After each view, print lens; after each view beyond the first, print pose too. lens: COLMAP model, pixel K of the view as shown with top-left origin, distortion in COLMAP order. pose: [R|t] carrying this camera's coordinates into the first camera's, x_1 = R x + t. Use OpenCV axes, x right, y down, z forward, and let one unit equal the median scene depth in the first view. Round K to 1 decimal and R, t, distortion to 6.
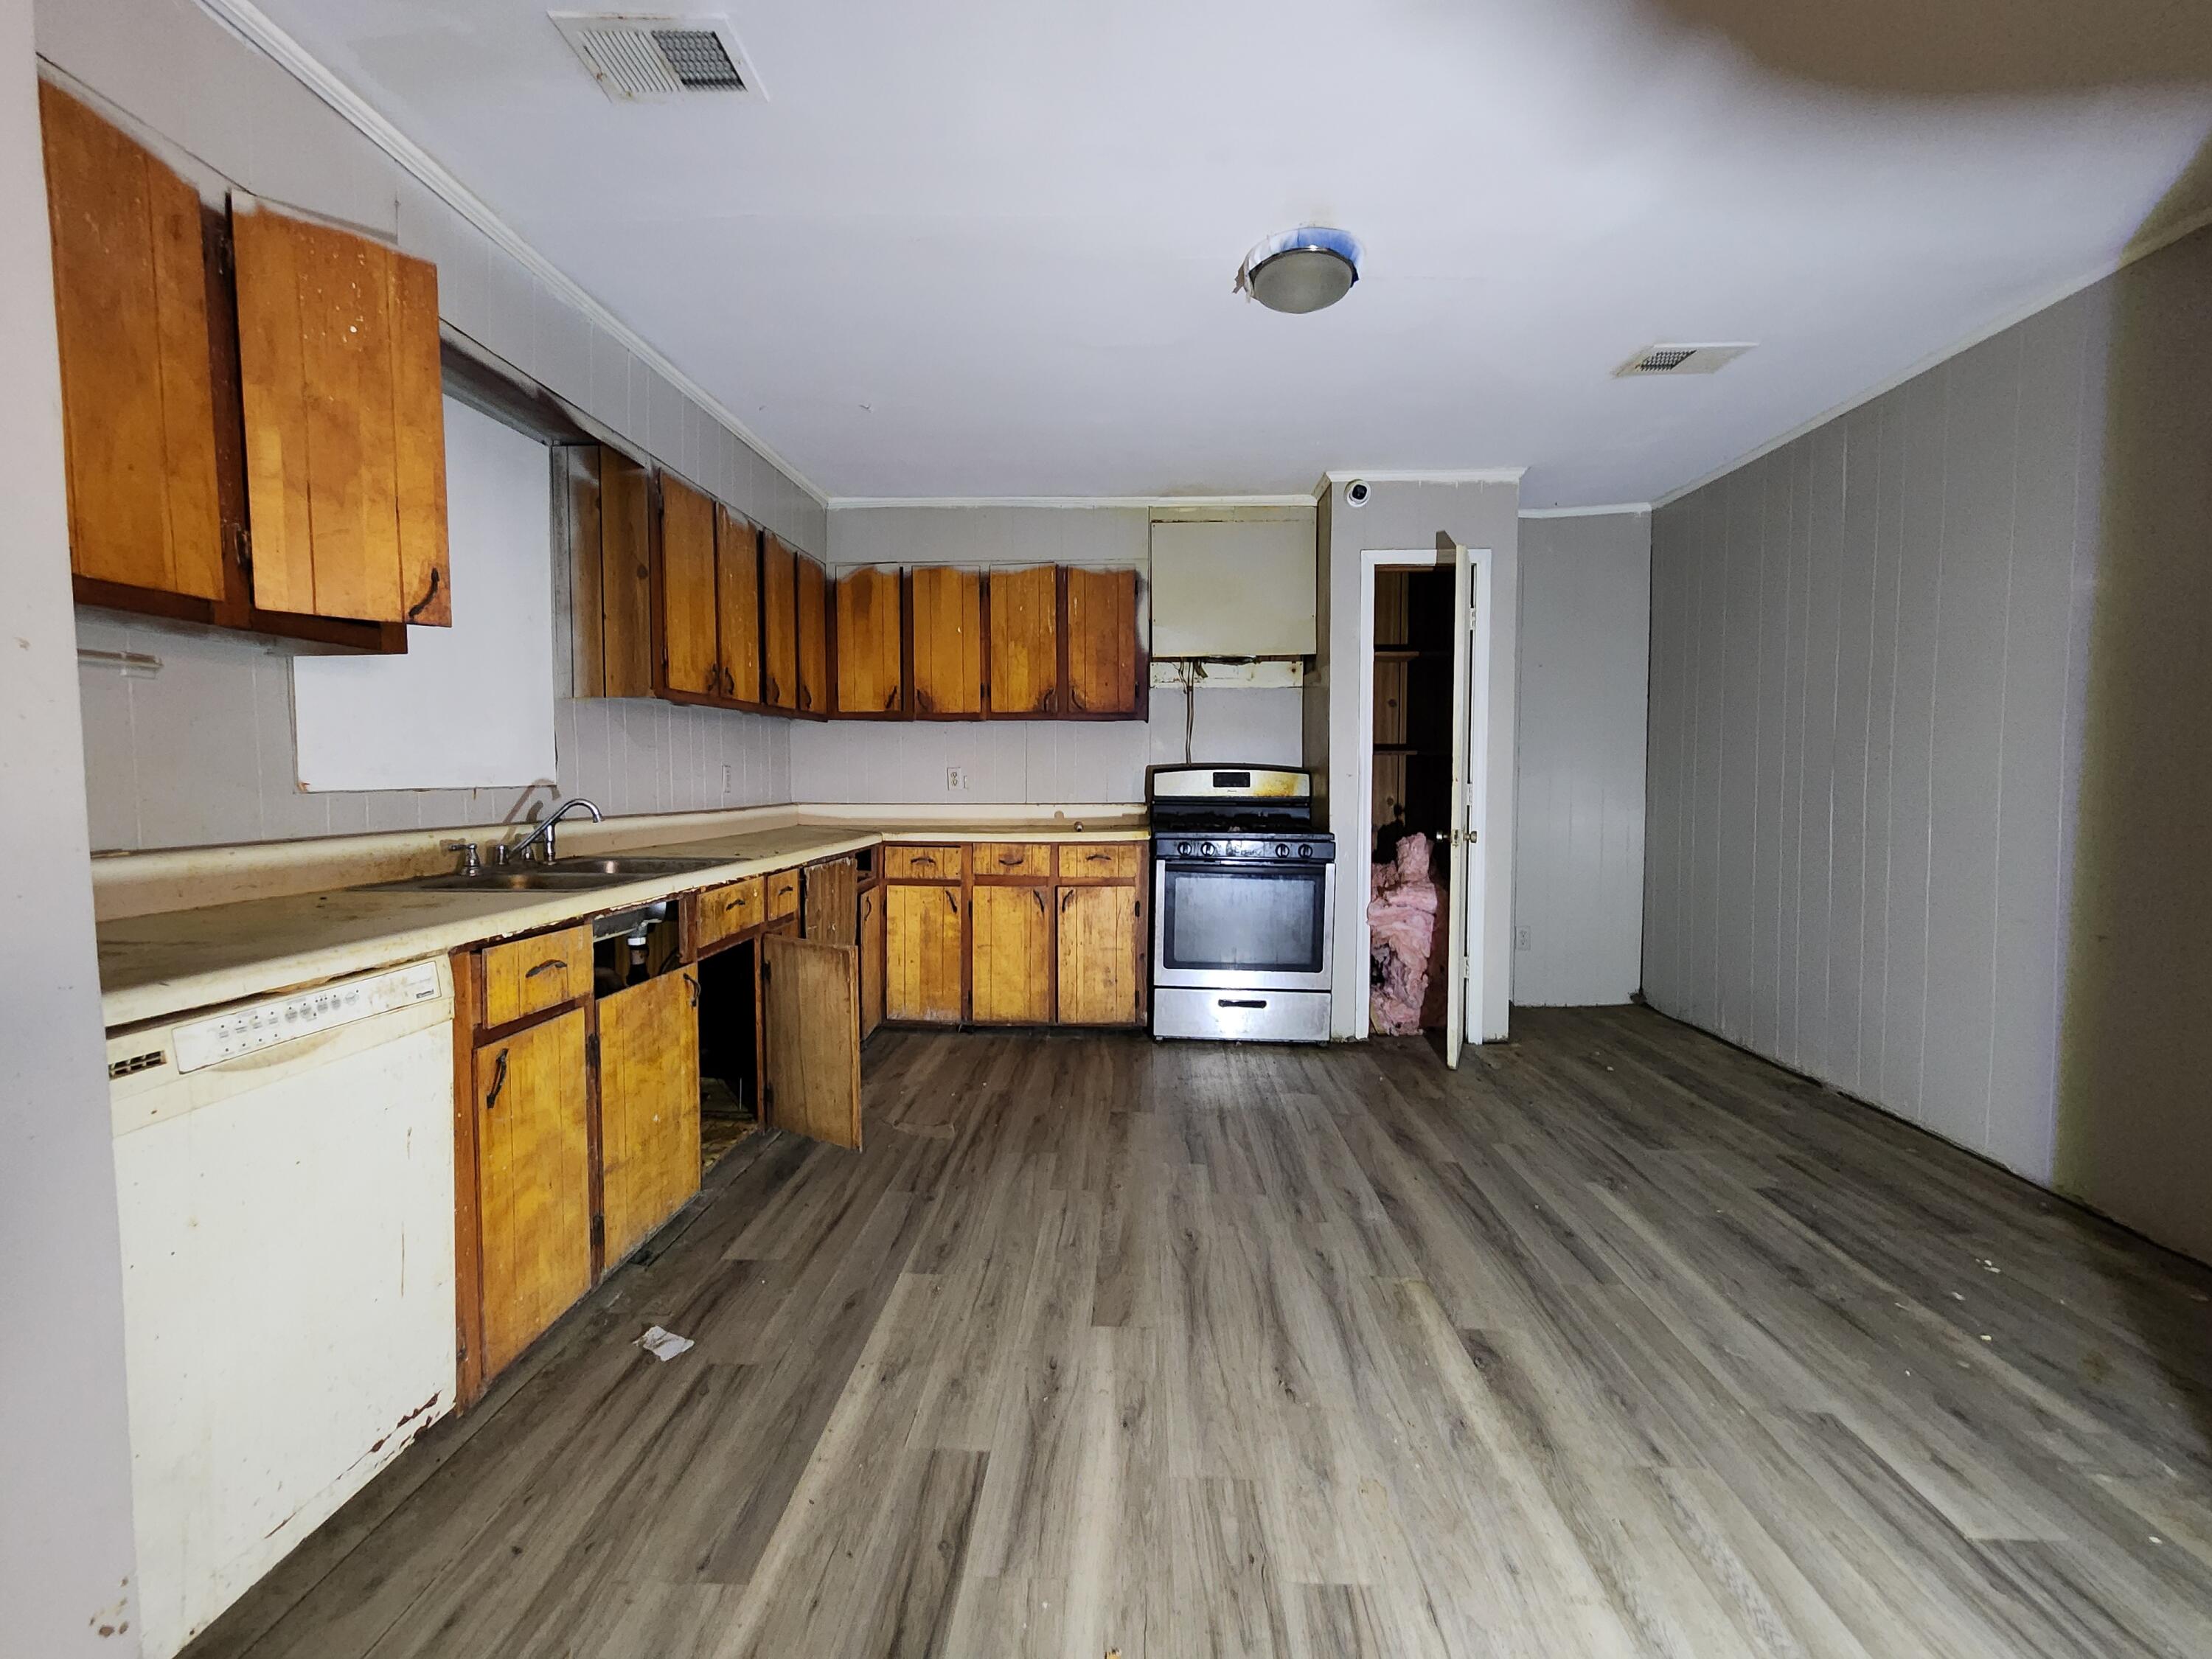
lens RADIAL K [[905.7, 0, 1103.5], [0, 905.7, 814.0], [0, 0, 1]] dist [0.001034, -0.000393]
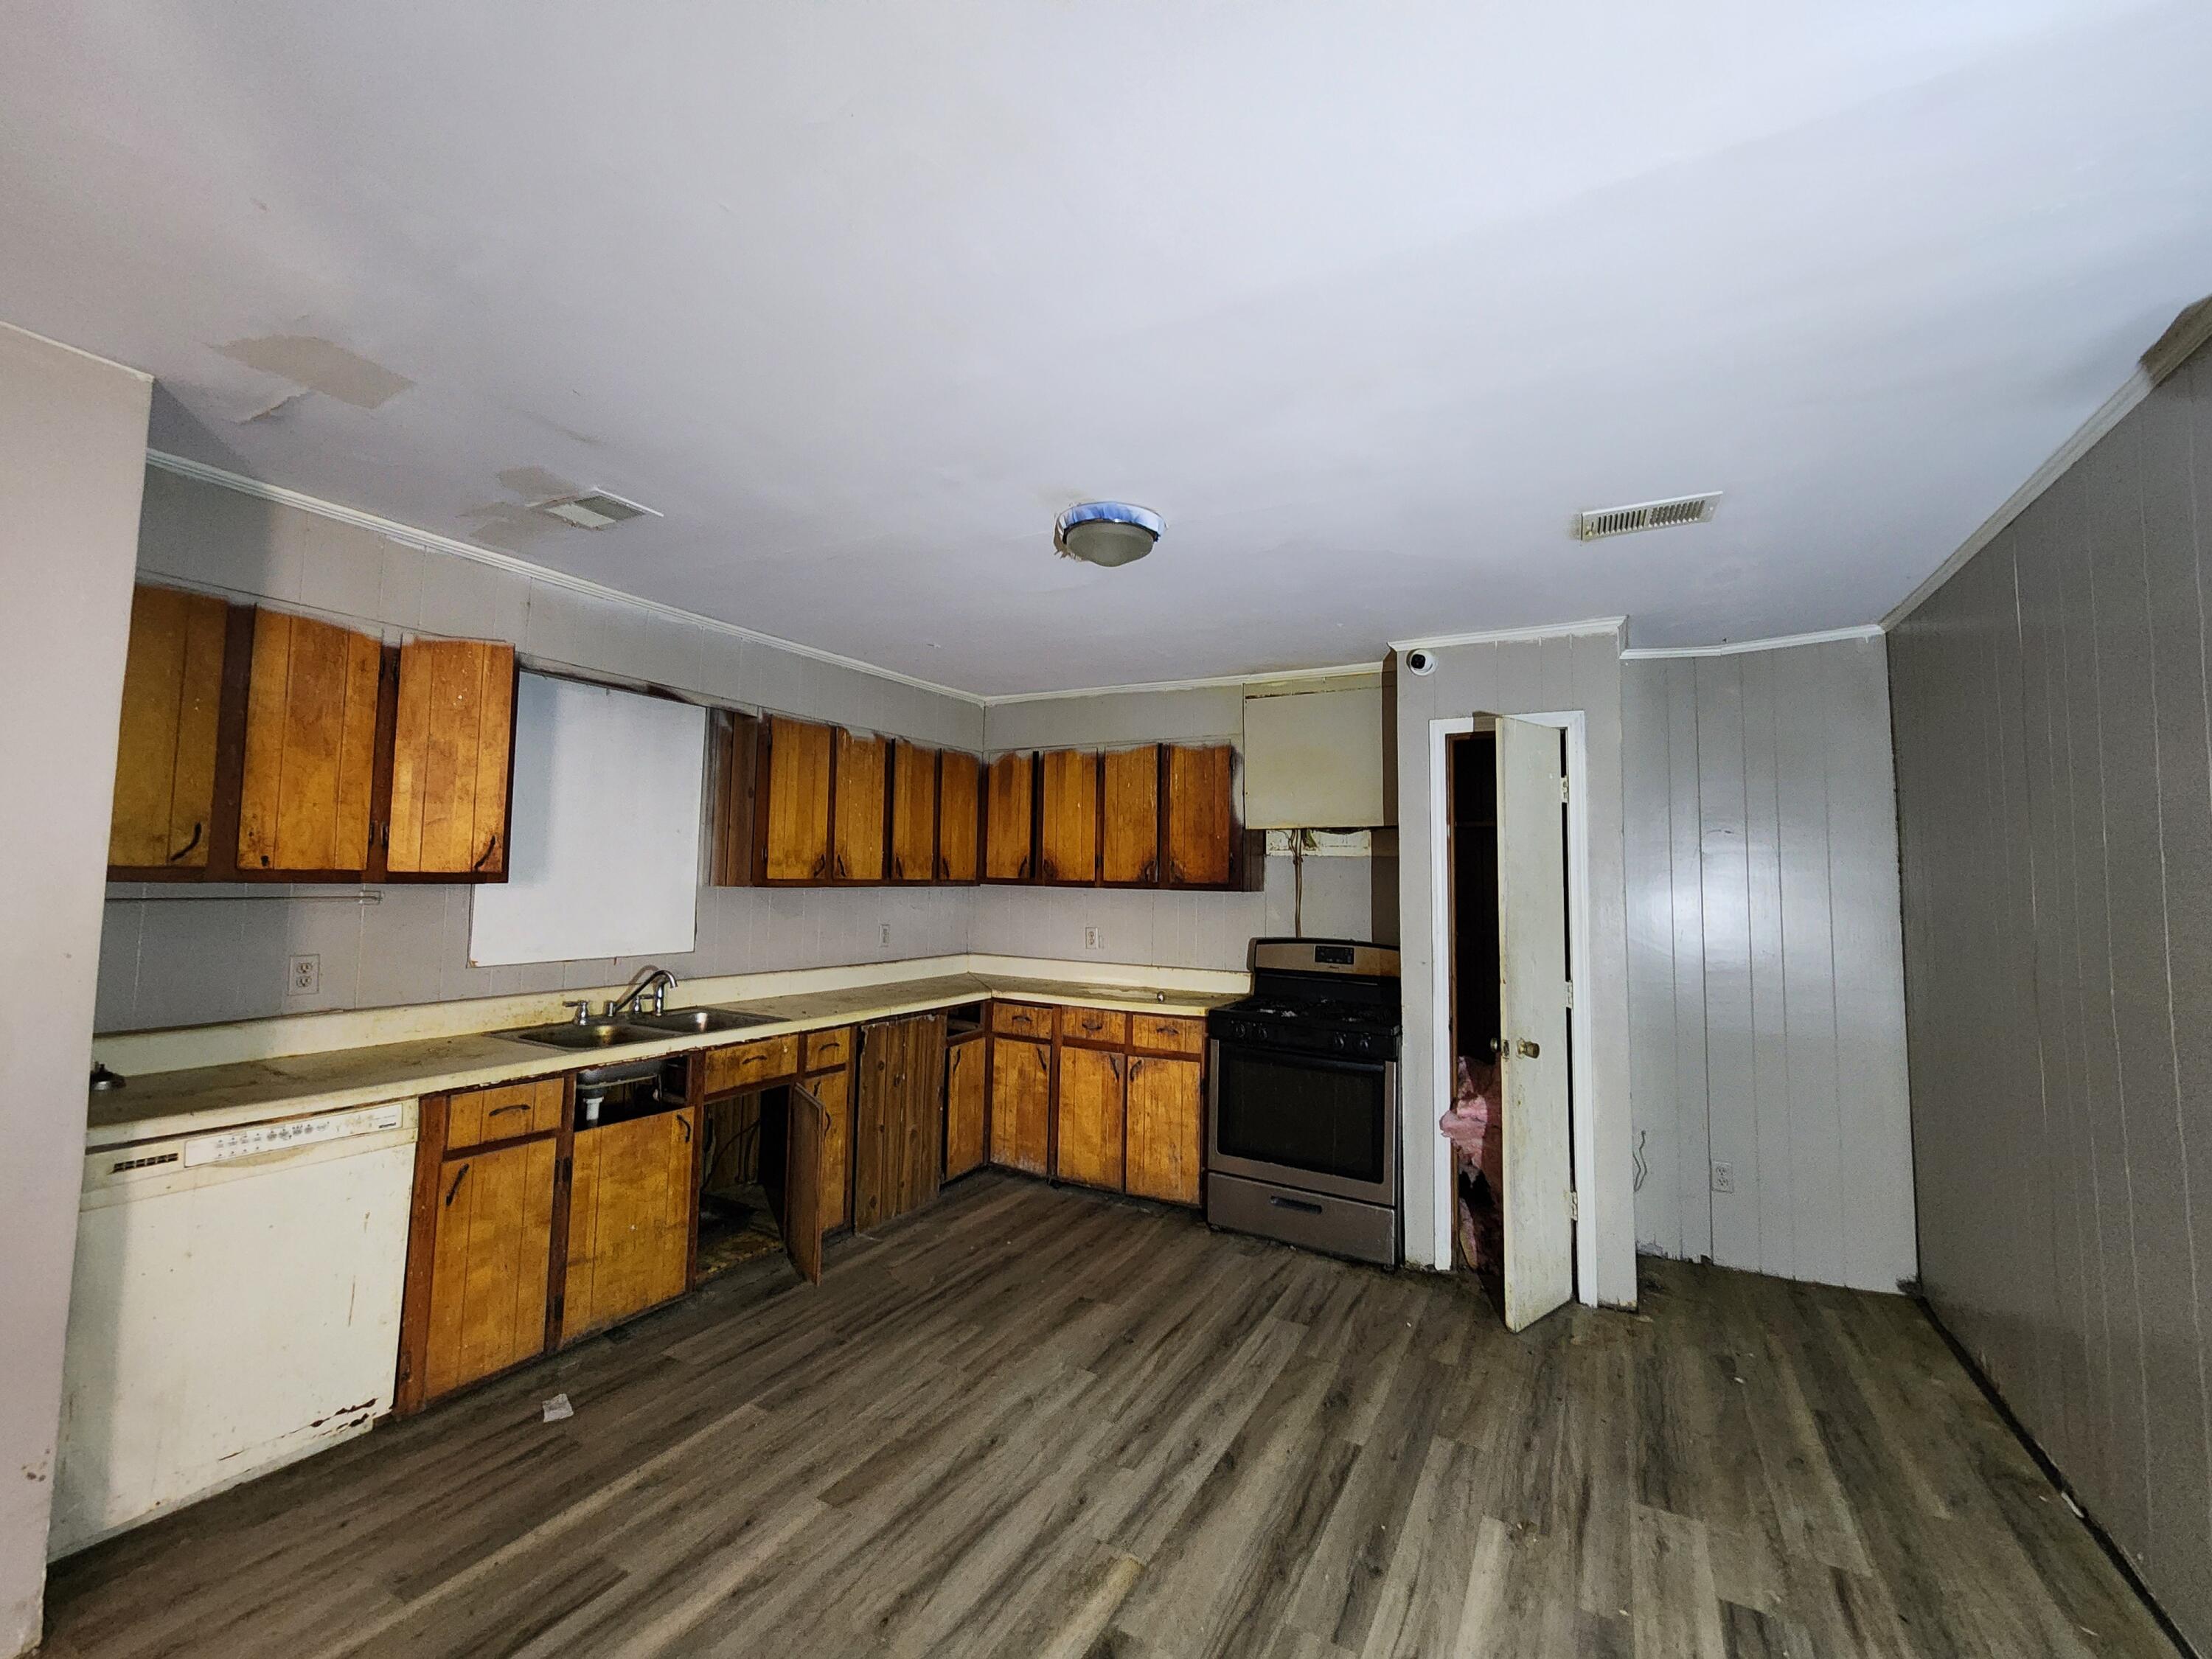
lens RADIAL K [[911.1, 0, 1100.3], [0, 911.1, 814.1], [0, 0, 1]] dist [-0.000208, 0.000443]
pose [[0.895796, -0.014947, -0.444214, 0.530982], [-0.038828, 0.992982, -0.111711, -0.103896], [0.442766, 0.117318, 0.888929, 0.039567]]
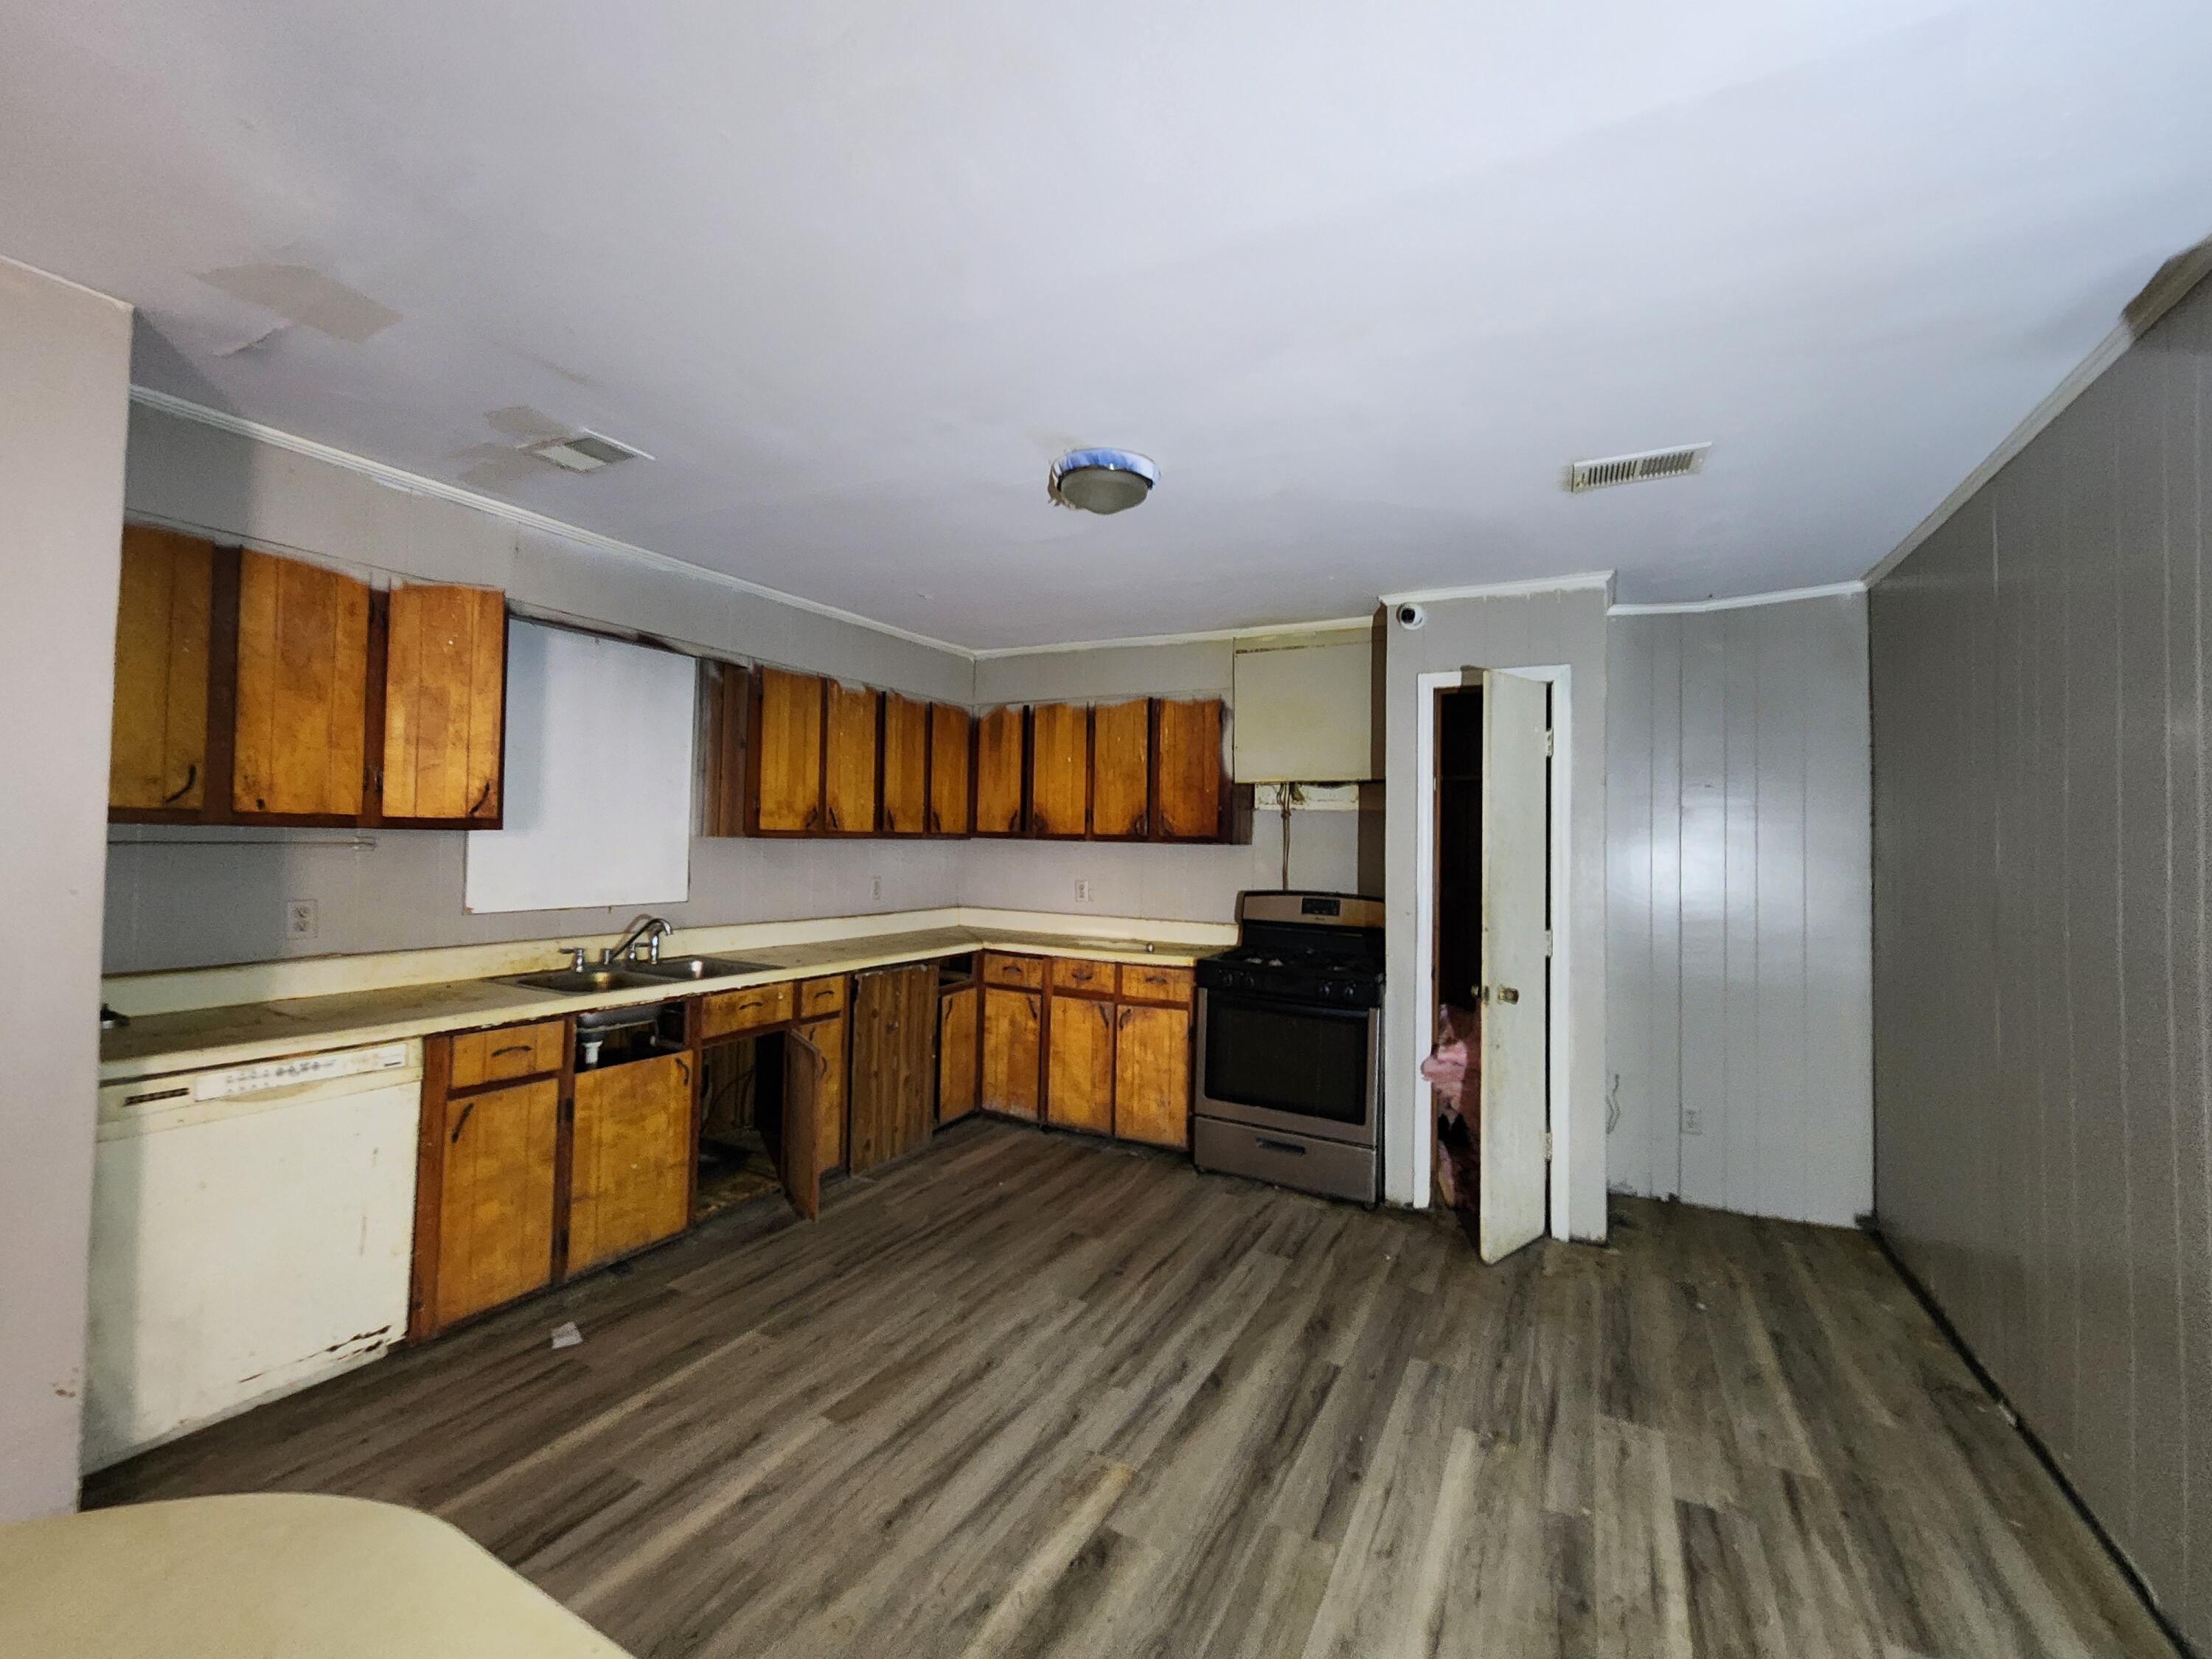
lens RADIAL K [[911.1, 0, 1100.3], [0, 911.1, 814.1], [0, 0, 1]] dist [-0.000208, 0.000443]
pose [[0.902308, 0.006620, -0.431040, 0.530305], [-0.040880, 0.996690, -0.070268, -0.088840], [0.429149, 0.081024, 0.899592, 0.027100]]
